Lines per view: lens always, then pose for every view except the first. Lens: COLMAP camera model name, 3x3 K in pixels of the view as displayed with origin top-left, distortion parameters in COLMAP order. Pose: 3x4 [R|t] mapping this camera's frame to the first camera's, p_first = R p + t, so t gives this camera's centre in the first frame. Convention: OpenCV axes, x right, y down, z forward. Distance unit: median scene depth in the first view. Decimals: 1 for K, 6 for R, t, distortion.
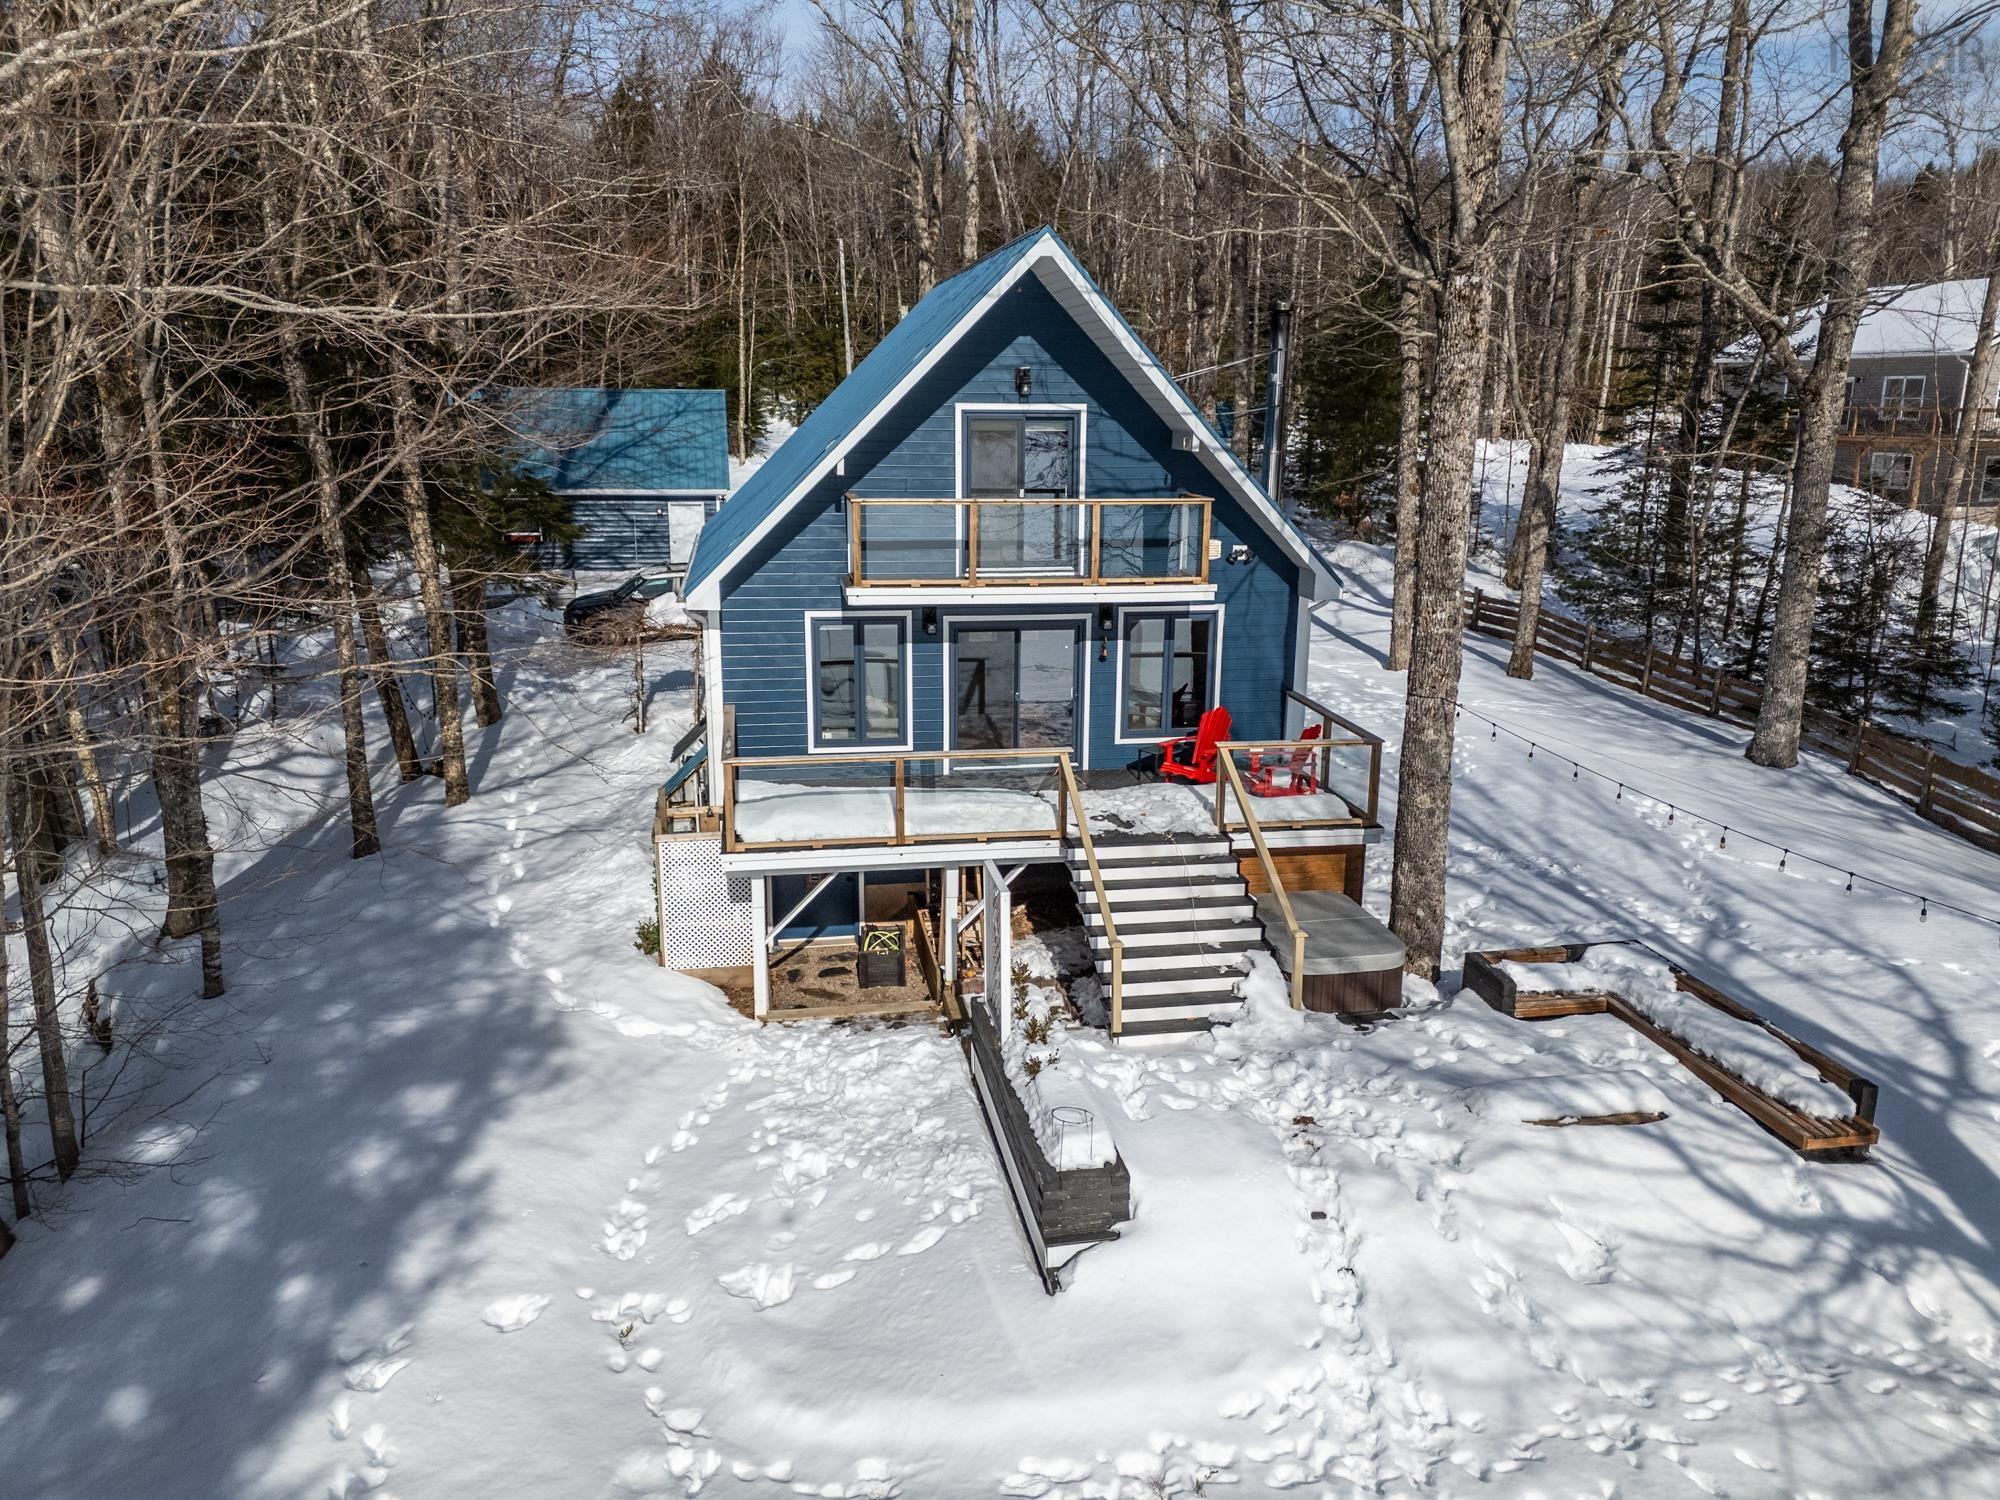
lens RADIAL K [[1459.4, 0, 995.0], [0, 1459.4, 750.1], [0, 0, 1]] dist [0.032430, -0.004045]
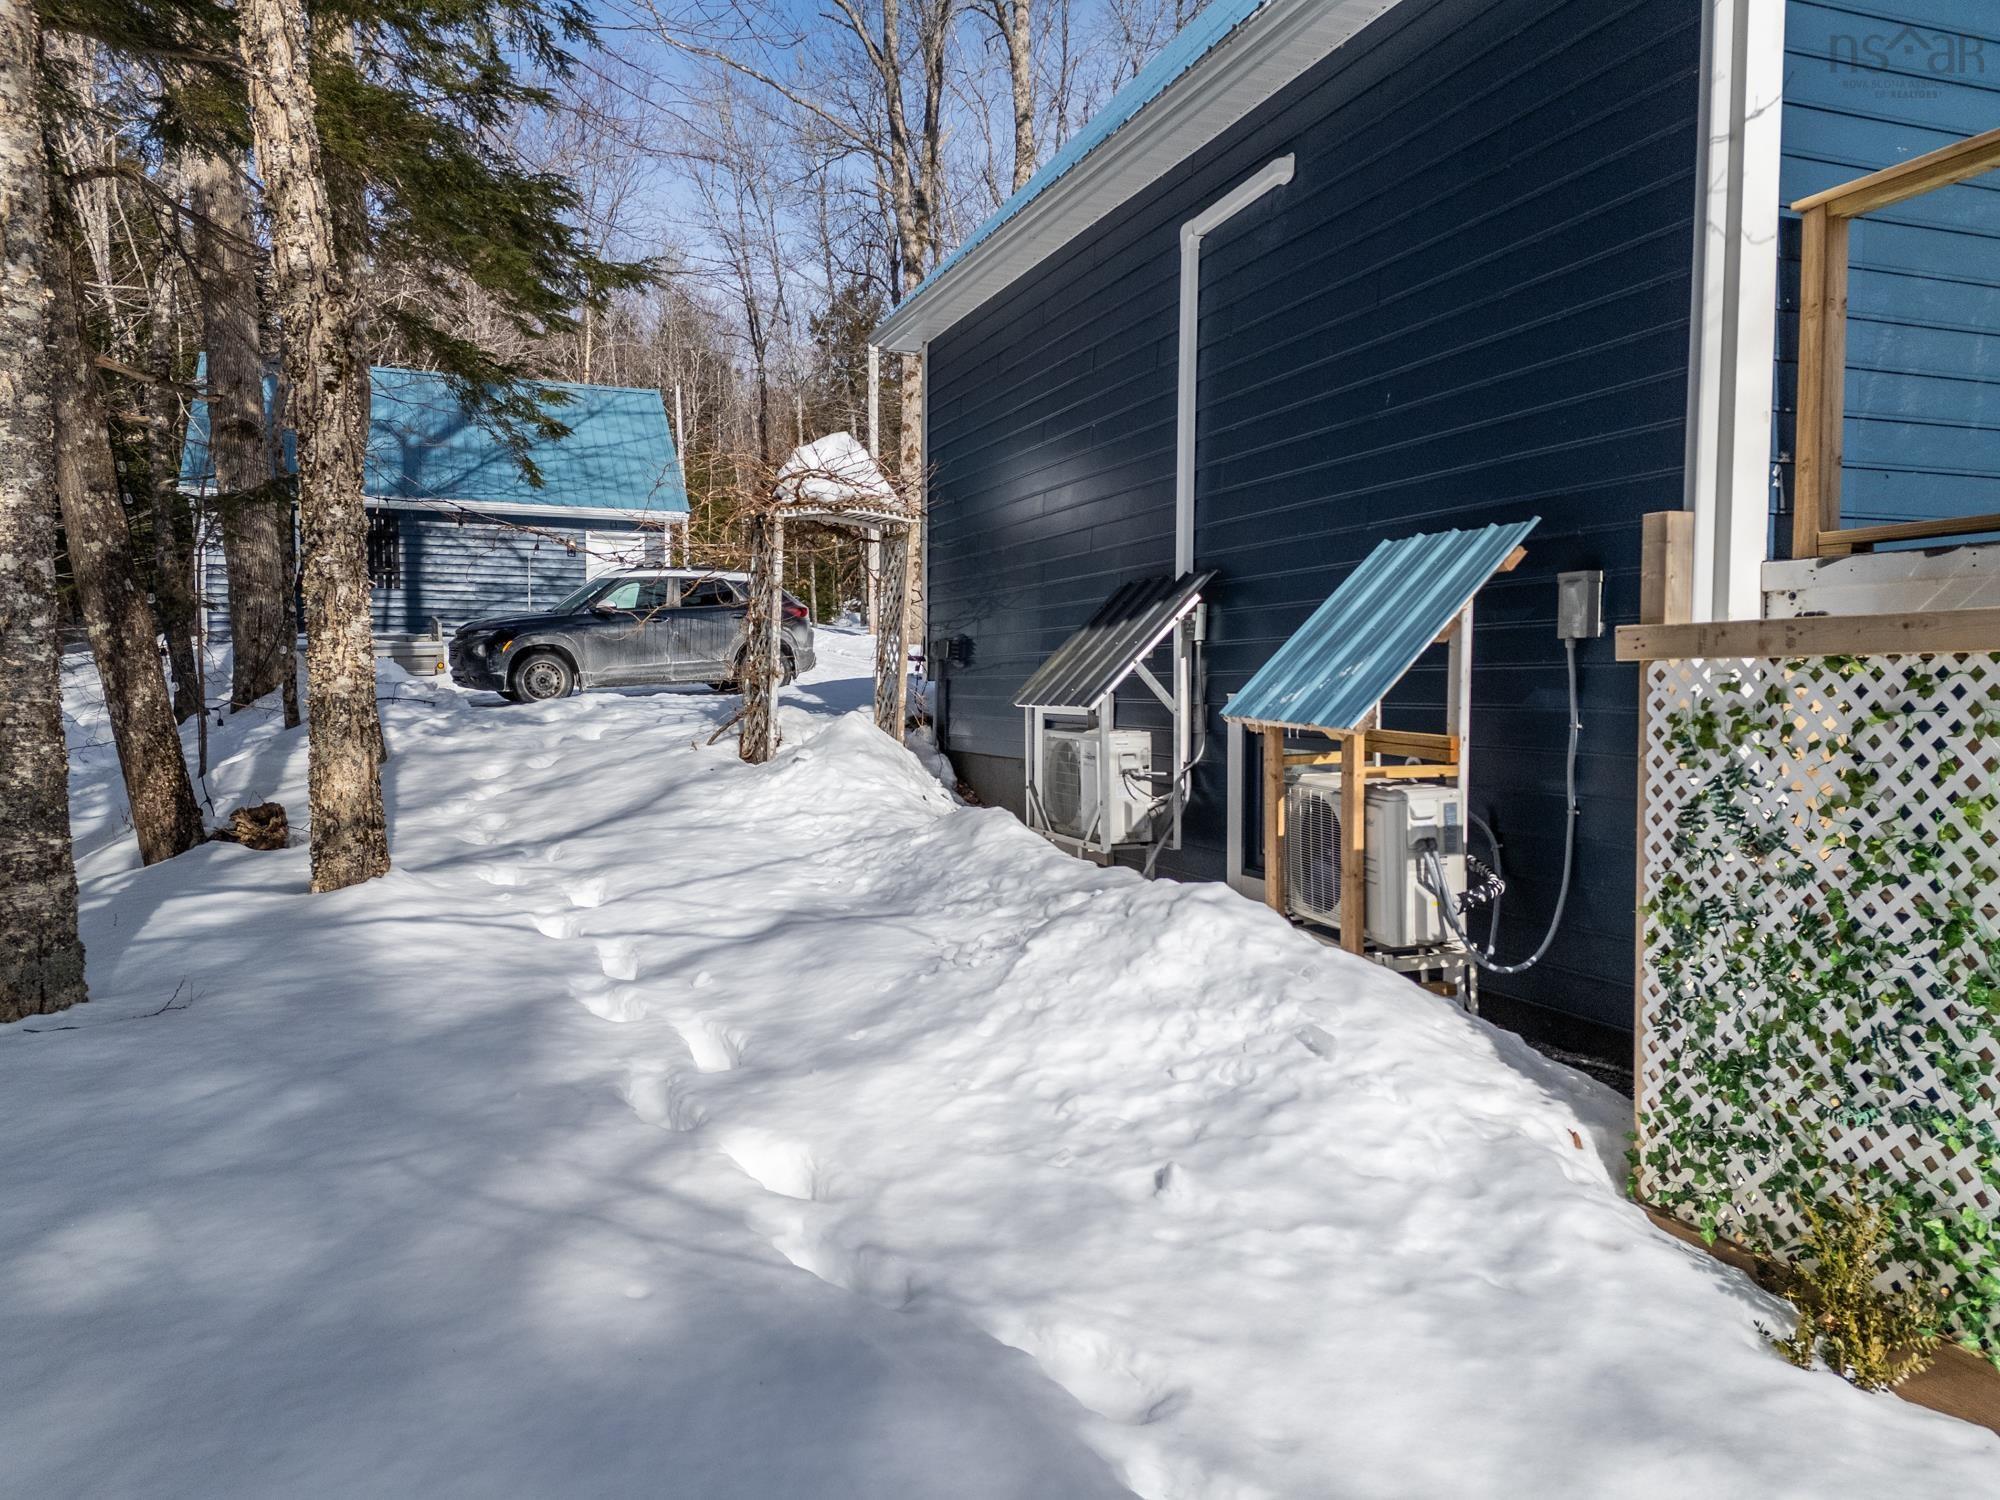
lens RADIAL K [[1459.4, 0, 996.5], [0, 1459.4, 747.8], [0, 0, 1]] dist [0.032430, -0.004045]
pose [[0.981874, -0.005797, 0.189446, -0.374498], [0.041710, 0.981638, -0.186140, 0.093852], [-0.184889, 0.190668, 0.964086, 0.852612]]
